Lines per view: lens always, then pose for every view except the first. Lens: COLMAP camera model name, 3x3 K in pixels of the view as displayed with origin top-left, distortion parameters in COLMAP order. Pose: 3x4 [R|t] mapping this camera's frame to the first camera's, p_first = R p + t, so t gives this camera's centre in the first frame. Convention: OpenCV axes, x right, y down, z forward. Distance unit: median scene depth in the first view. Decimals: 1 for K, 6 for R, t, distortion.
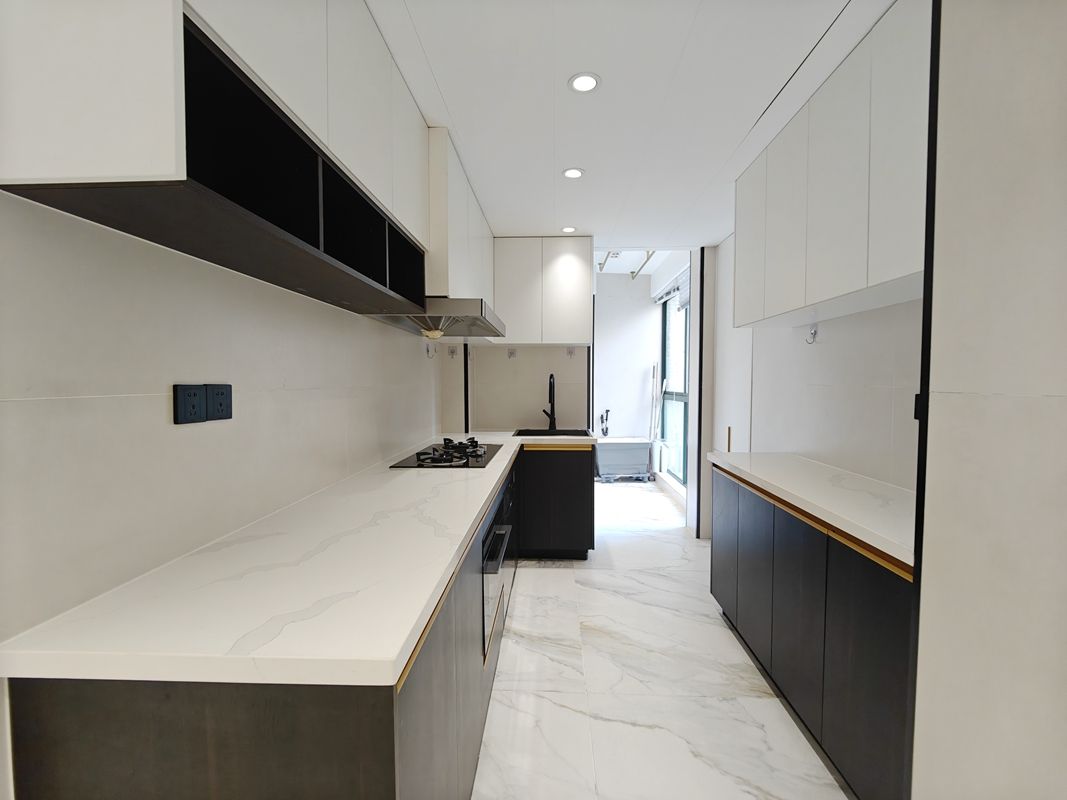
lens RADIAL K [[464.1, 0, 539.7], [0, 464.1, 399.5], [0, 0, 1]] dist [0.015709, -0.008340]
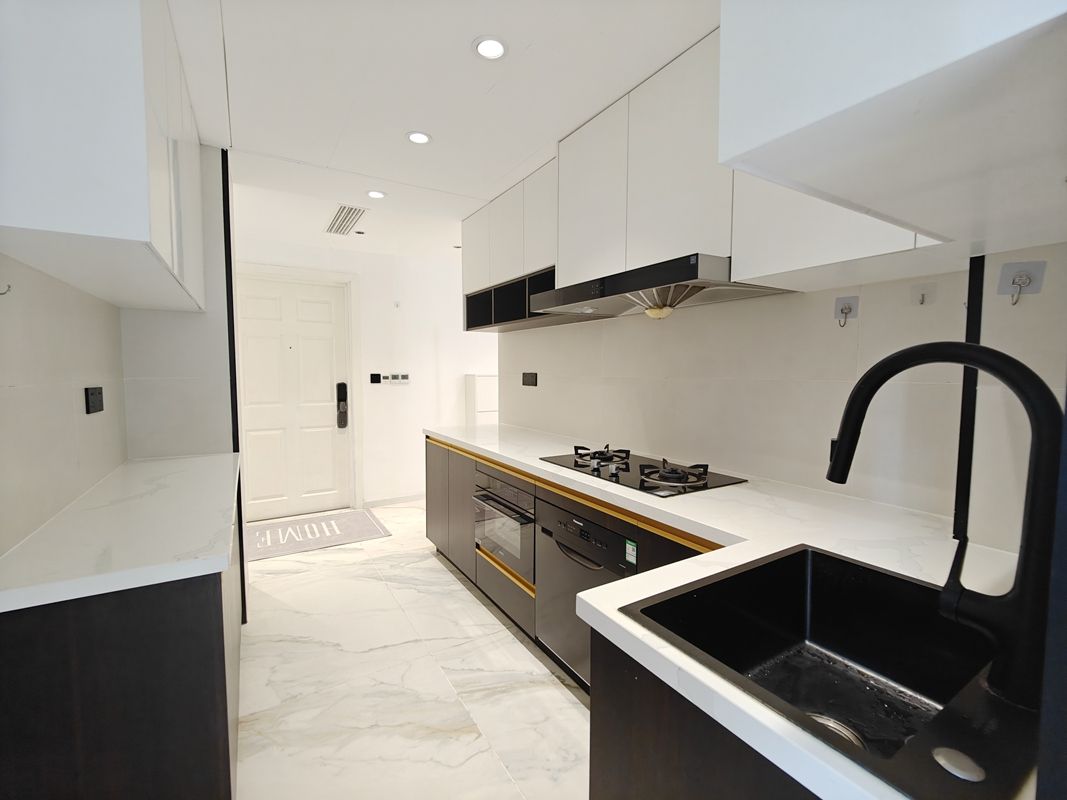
lens RADIAL K [[464.1, 0, 536.3], [0, 464.1, 398.4], [0, 0, 1]] dist [0.015709, -0.008340]
pose [[-0.833038, 0.034900, -0.552114, 0.446783], [-0.024253, 0.994745, 0.099473, -0.087206], [0.552684, 0.096256, -0.827813, 1.847382]]
